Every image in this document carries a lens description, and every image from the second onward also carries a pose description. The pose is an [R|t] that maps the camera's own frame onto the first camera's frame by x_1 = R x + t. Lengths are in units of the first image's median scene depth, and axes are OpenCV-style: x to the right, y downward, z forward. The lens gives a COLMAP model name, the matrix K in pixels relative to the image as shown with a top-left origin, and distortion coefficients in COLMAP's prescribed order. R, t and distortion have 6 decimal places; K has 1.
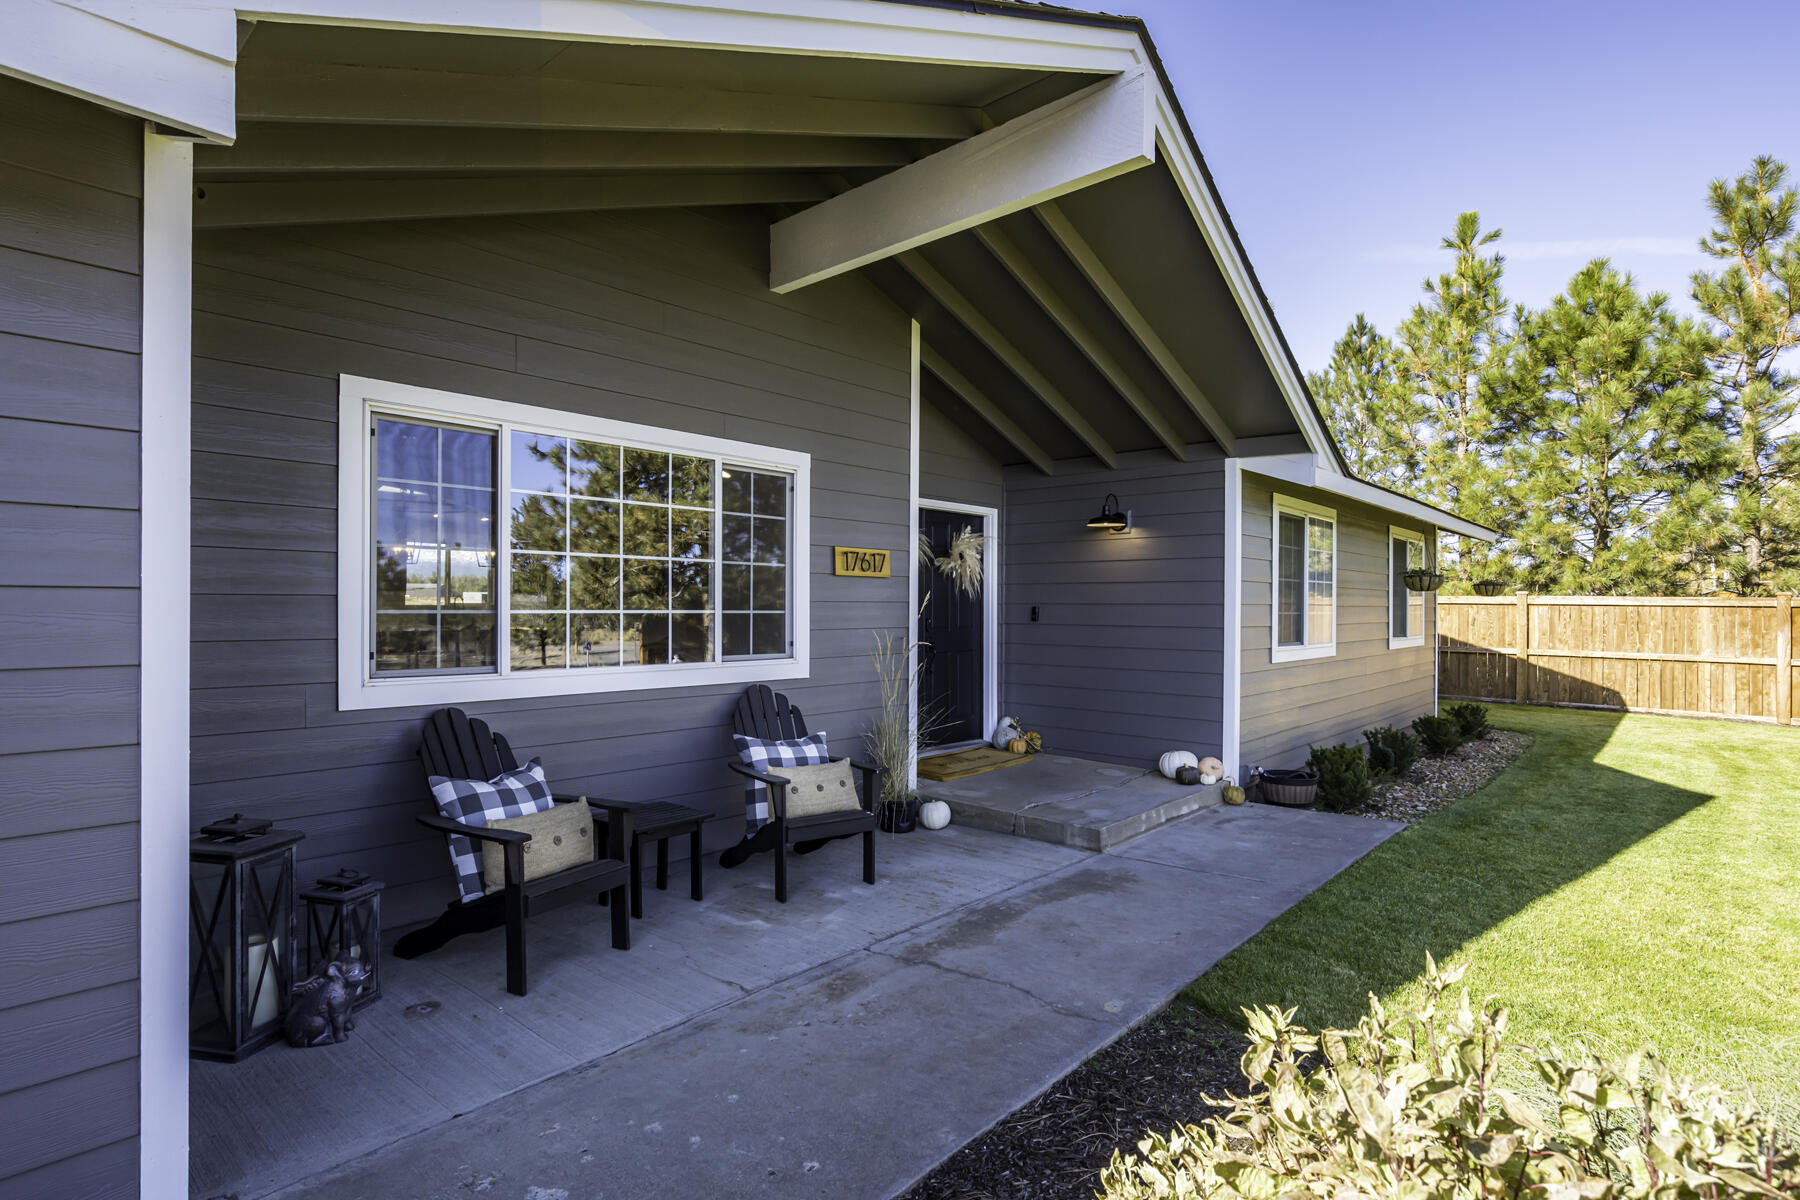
lens RADIAL K [[910.1, 0, 898.3], [0, 910.1, 604.2], [0, 0, 1]] dist [-0.013435, 0.000971]
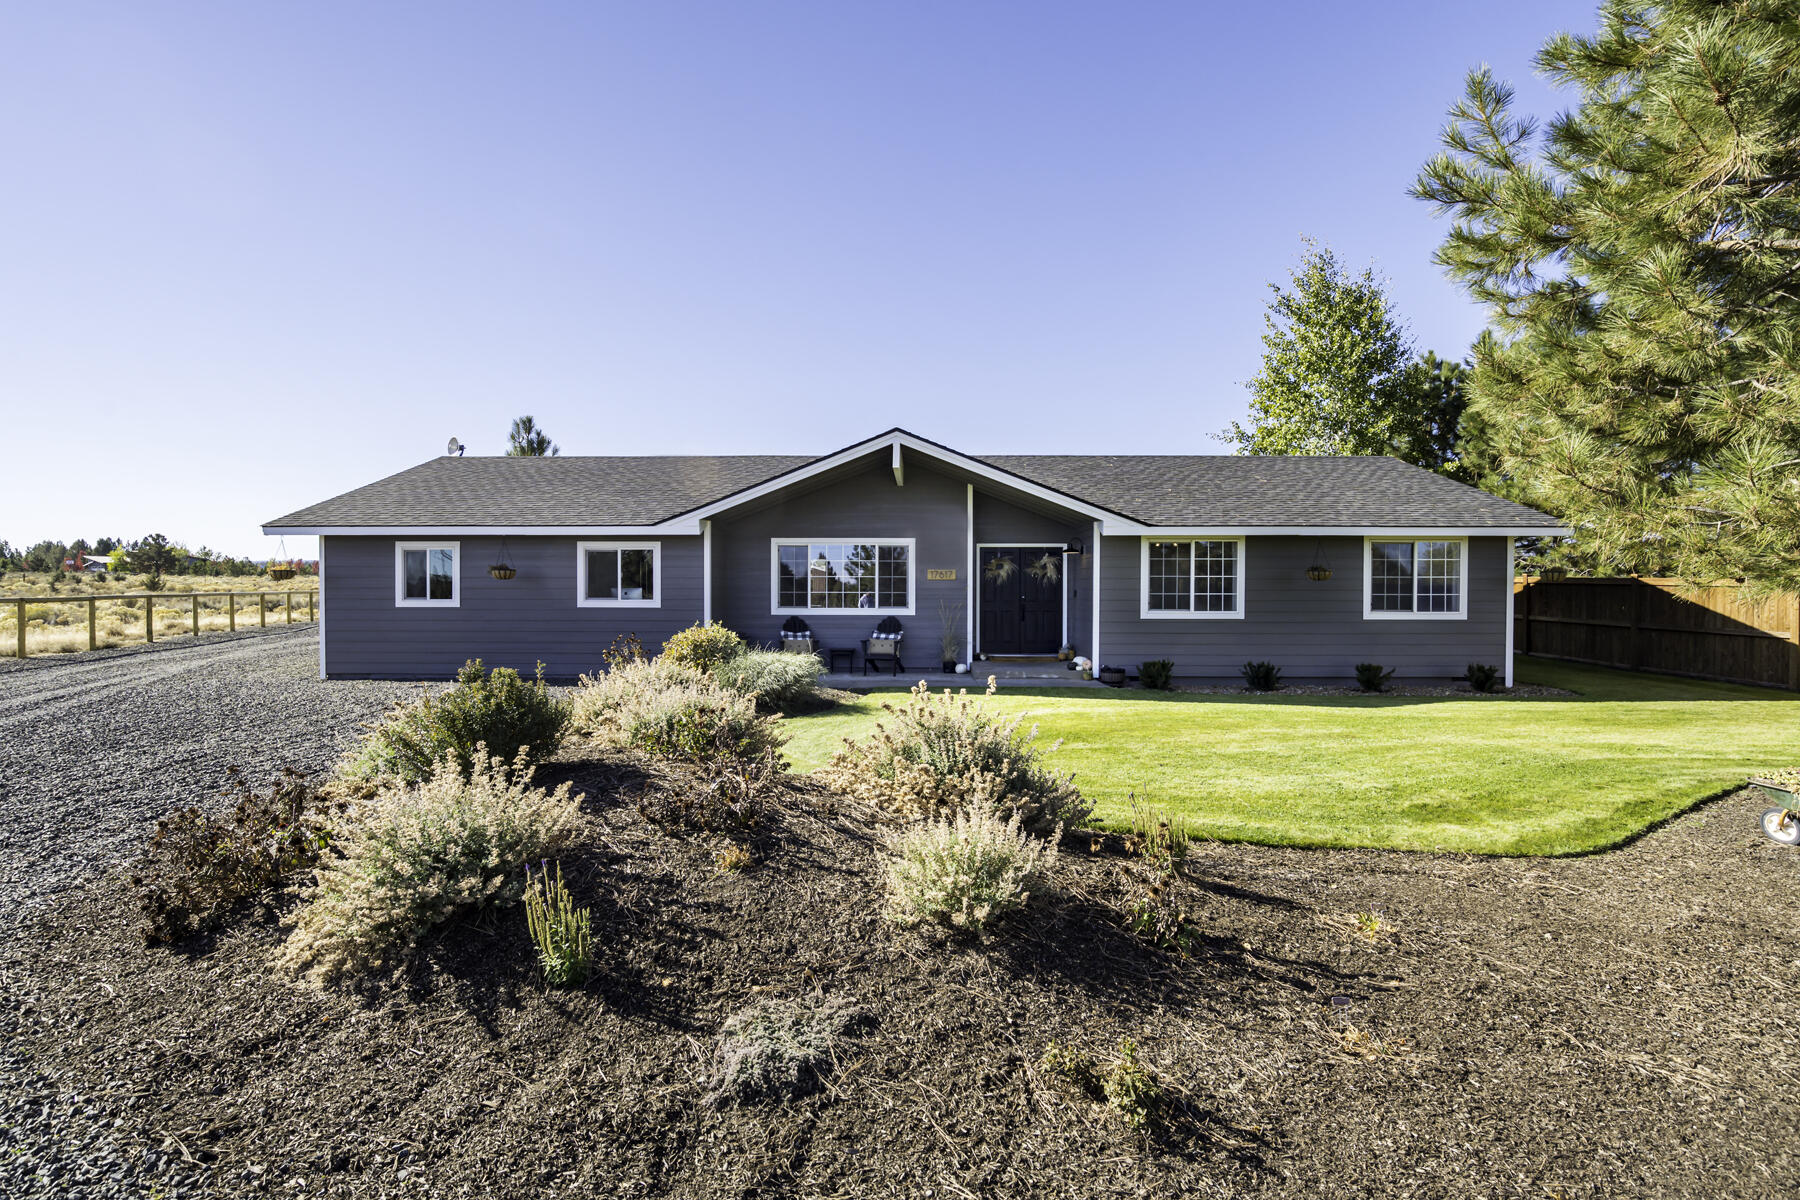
lens RADIAL K [[910.1, 0, 898.3], [0, 910.1, 604.2], [0, 0, 1]] dist [-0.013435, 0.000971]
pose [[0.660979, 0.006628, -0.750375, 2.117439], [0.002140, 0.999940, 0.010717, 0.014211], [0.750401, -0.008689, 0.660926, -0.991656]]
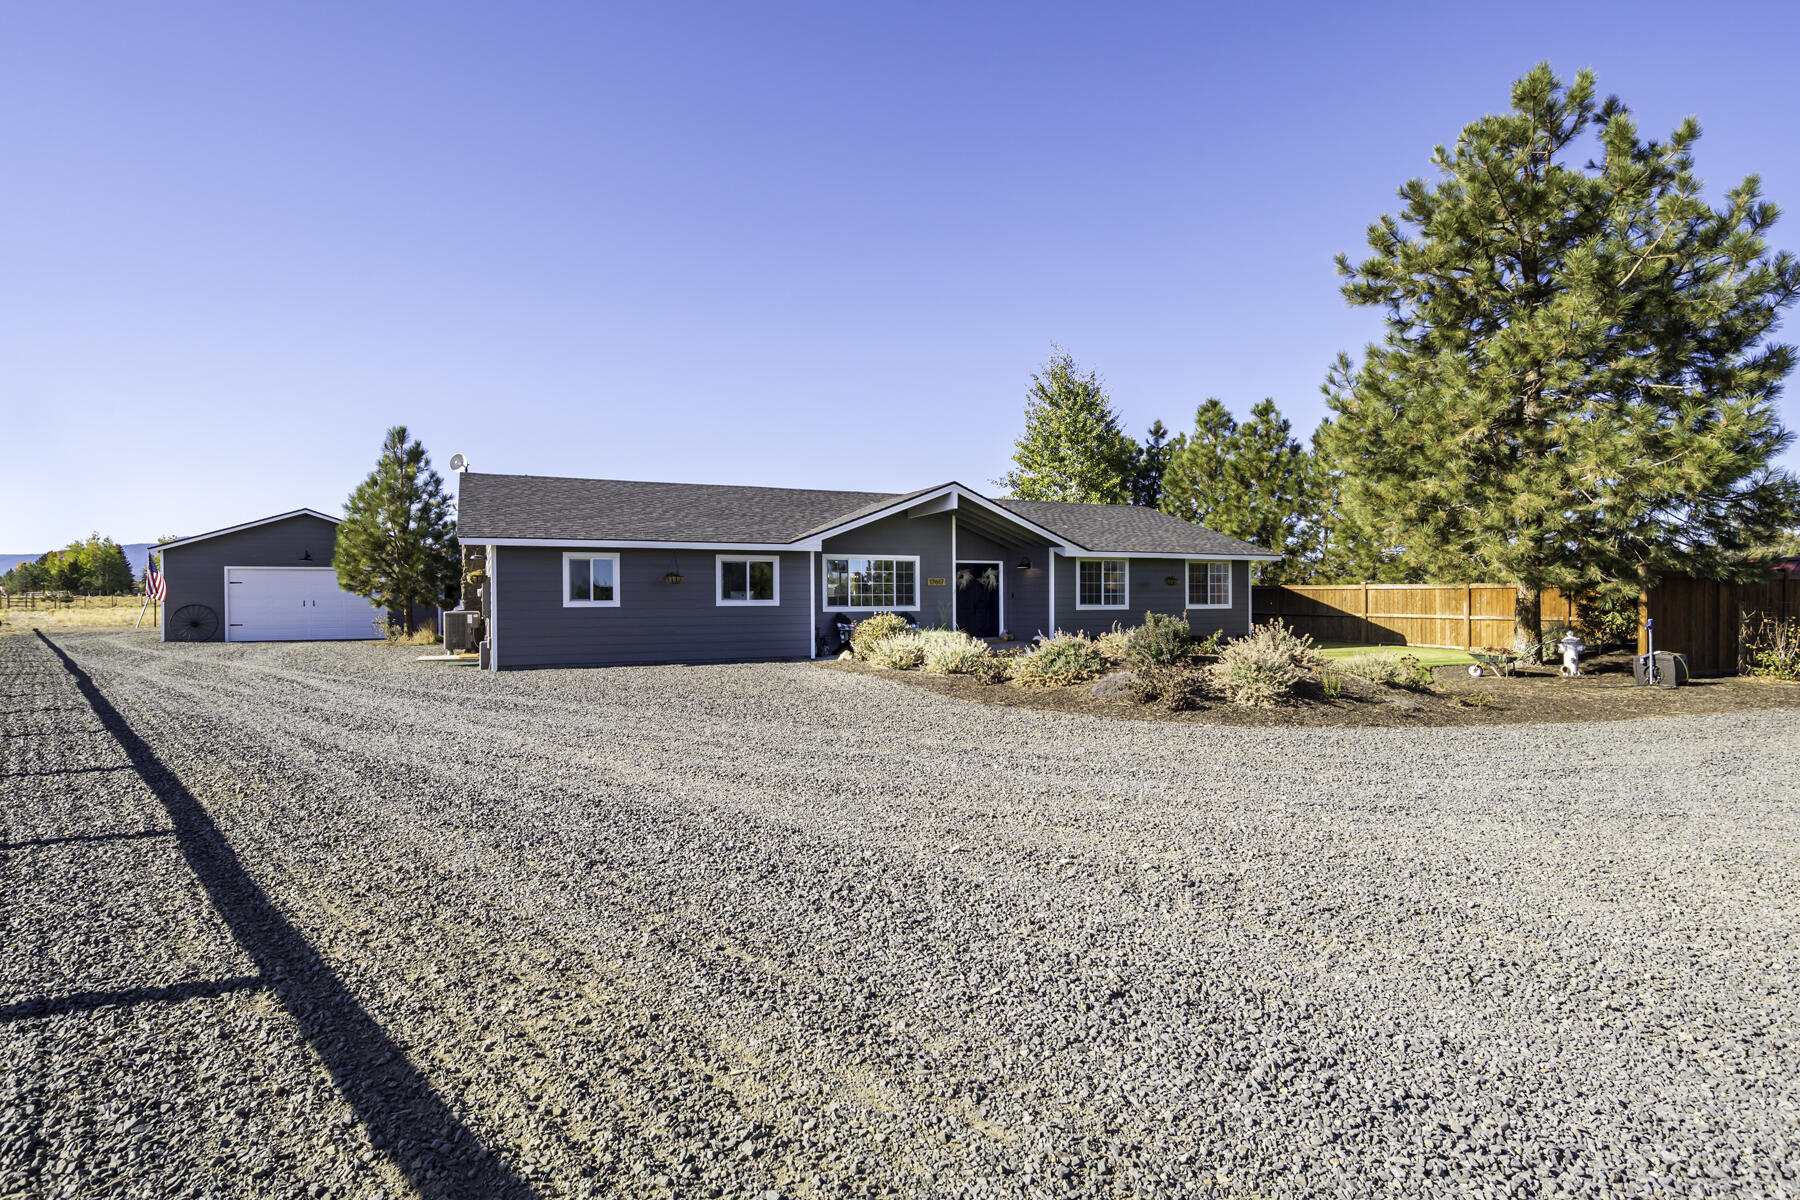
lens RADIAL K [[910.1, 0, 898.3], [0, 910.1, 604.2], [0, 0, 1]] dist [-0.013435, 0.000971]
pose [[0.924553, -0.012743, -0.380840, 1.402723], [0.012657, 0.999916, -0.002729, 0.061955], [0.380842, -0.002297, 0.924637, -2.880576]]
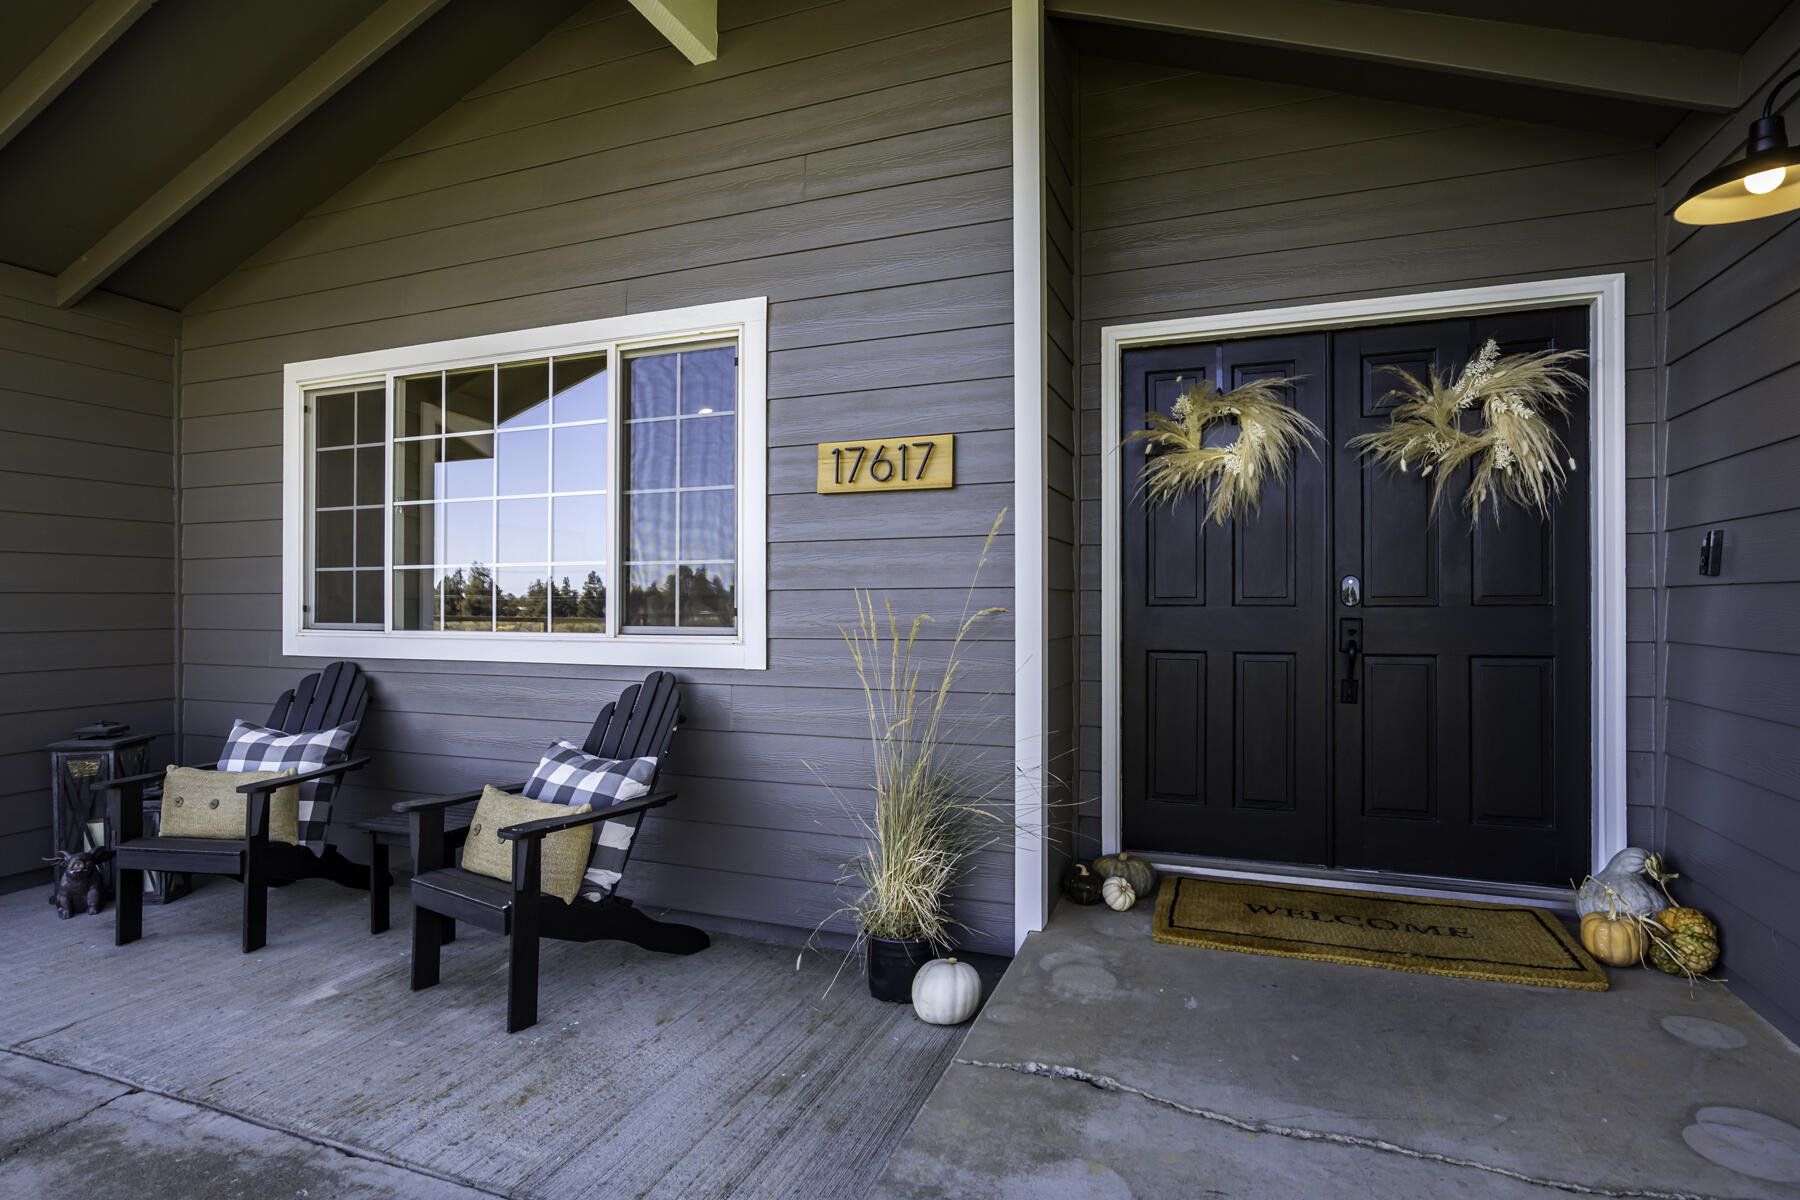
lens RADIAL K [[903.5, 0, 903.2], [0, 903.5, 603.0], [0, 0, 1]] dist [-0.005531, 0.000120]
pose [[0.363080, -0.013303, -0.931663, 0.506877], [0.003894, 0.999911, -0.012760, 0.046969], [0.931750, 0.001005, 0.363100, 0.900458]]
